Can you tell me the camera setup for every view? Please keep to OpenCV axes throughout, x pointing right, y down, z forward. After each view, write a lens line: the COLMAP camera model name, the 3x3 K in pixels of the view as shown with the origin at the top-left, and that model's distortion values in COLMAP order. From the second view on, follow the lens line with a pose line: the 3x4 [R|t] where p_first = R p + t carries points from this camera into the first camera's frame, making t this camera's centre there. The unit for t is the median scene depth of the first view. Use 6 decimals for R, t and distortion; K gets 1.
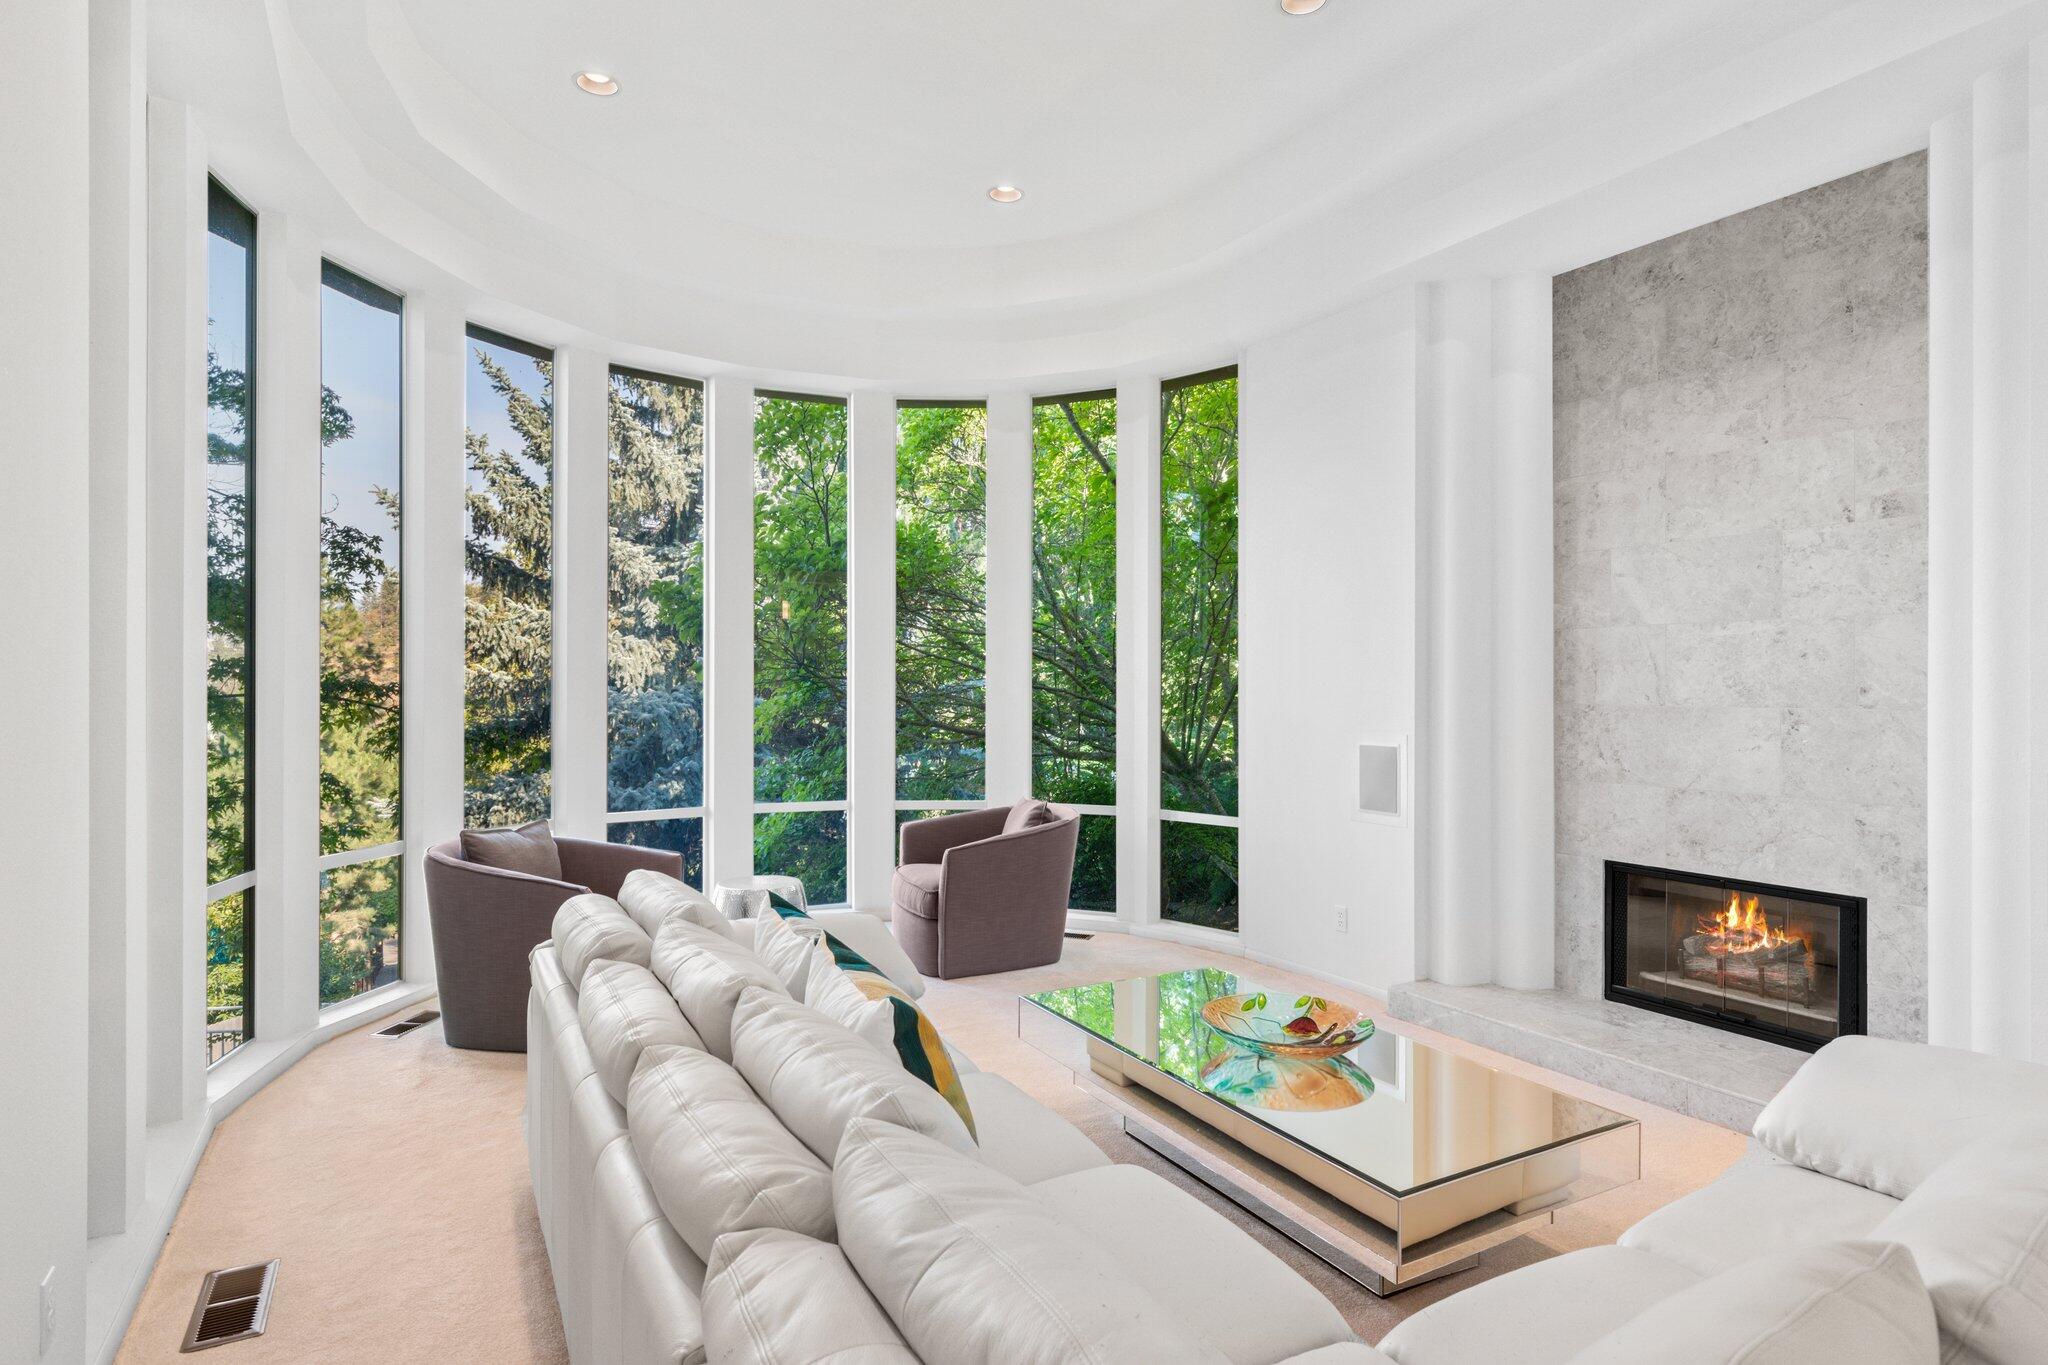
lens RADIAL K [[1105.1, 0, 1023.7], [0, 1105.1, 682.2], [0, 0, 1]] dist [-0.001053, -0.000077]
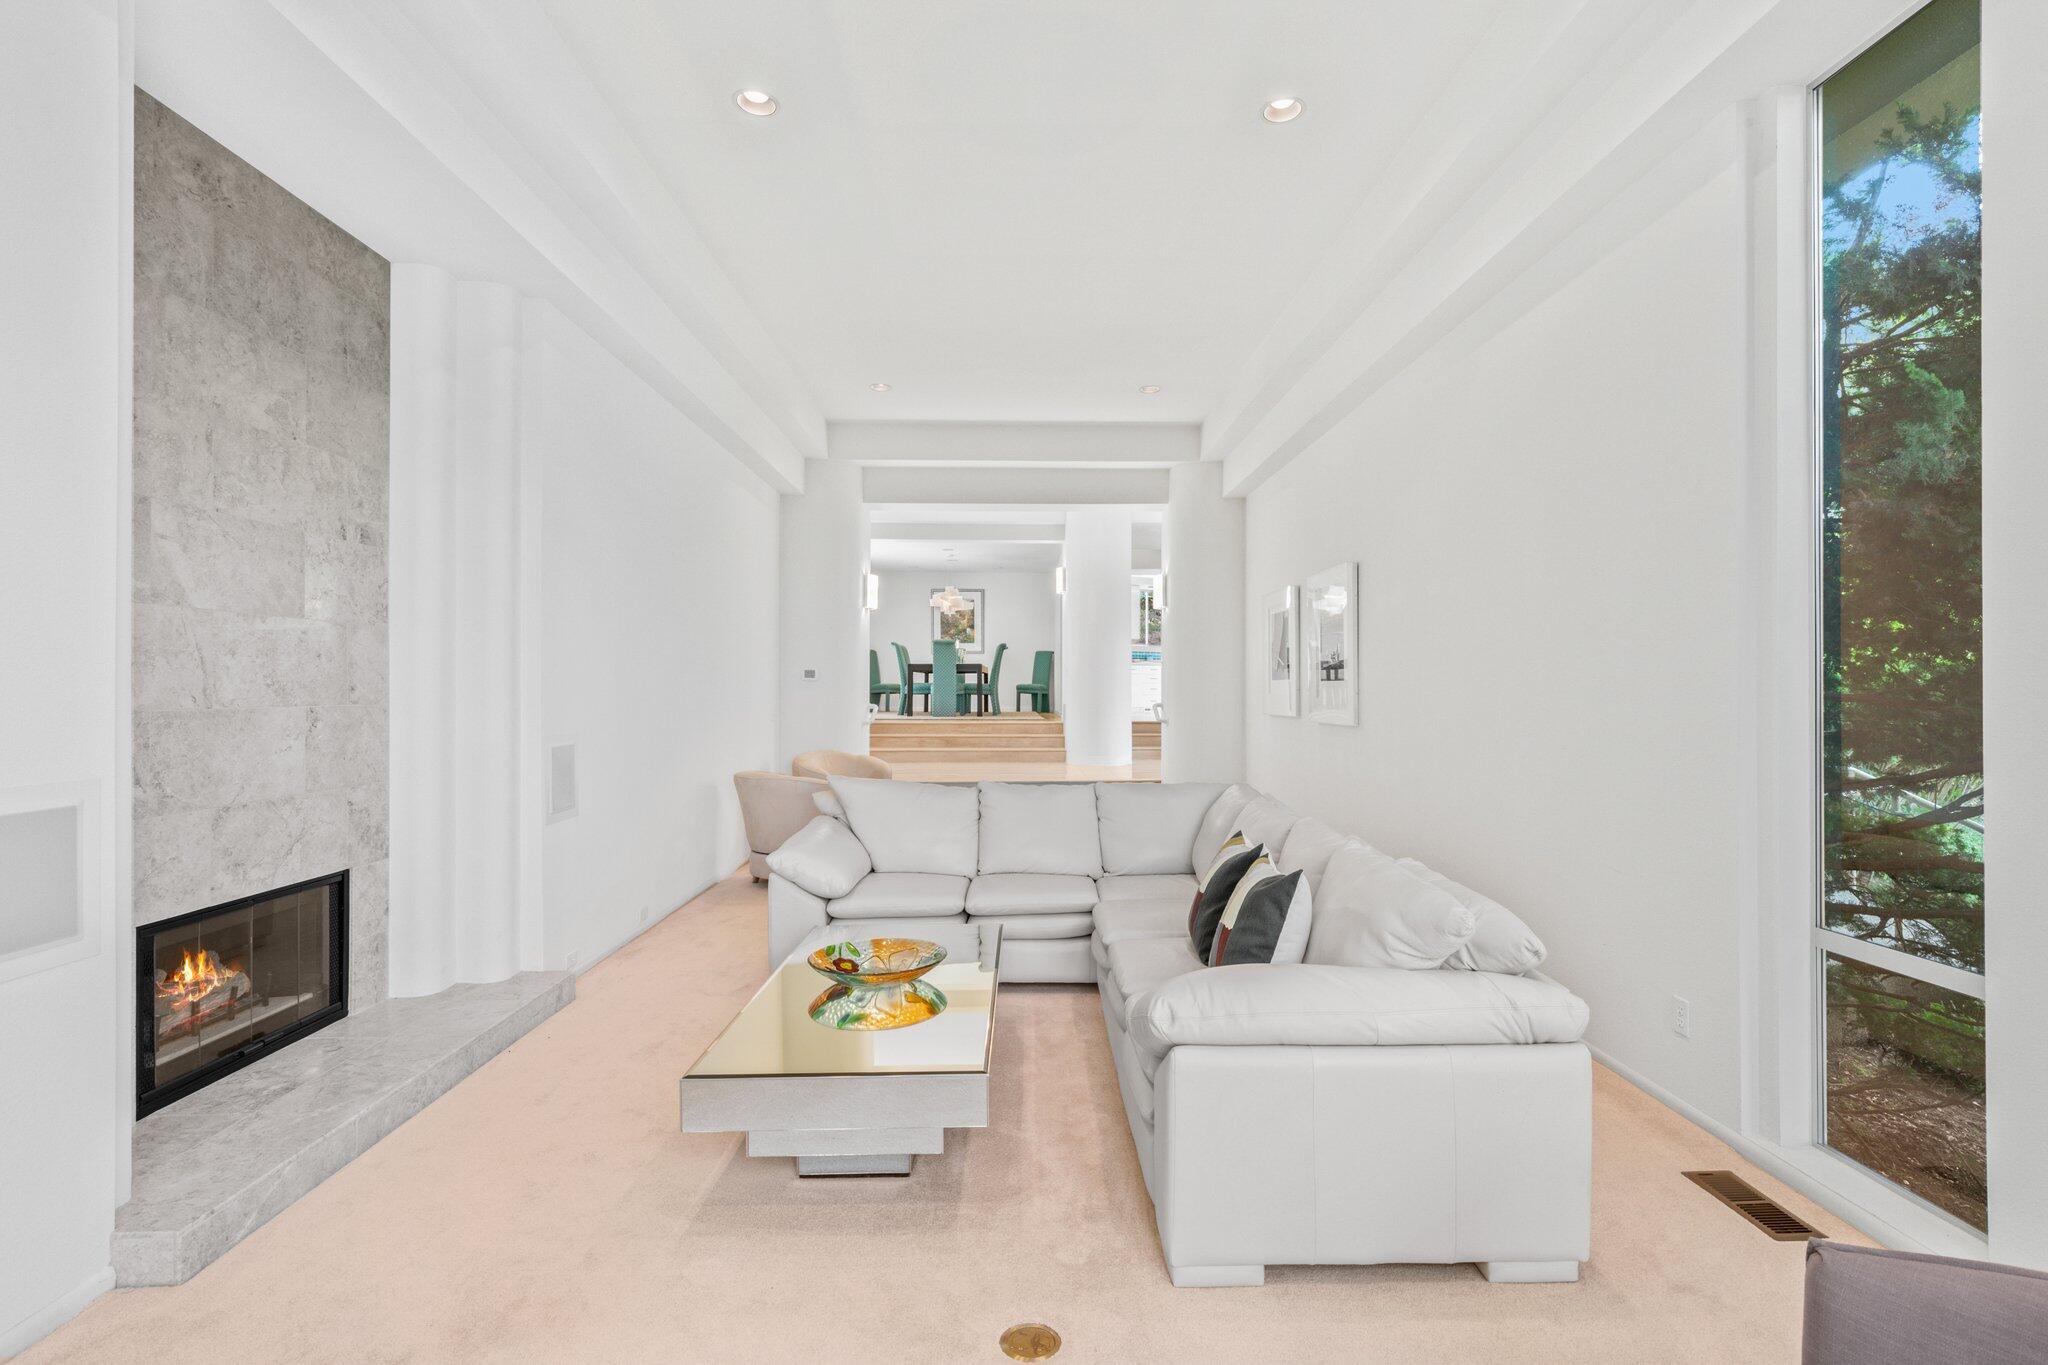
lens RADIAL K [[947.2, 0, 1028.3], [0, 947.2, 687.2], [0, 0, 1]] dist [-0.002370, -0.000691]
pose [[-0.876530, -0.003613, 0.481335, -0.312049], [-0.004216, 0.999991, -0.000173, 0.002885], [-0.481330, -0.002181, -0.876537, 1.421241]]
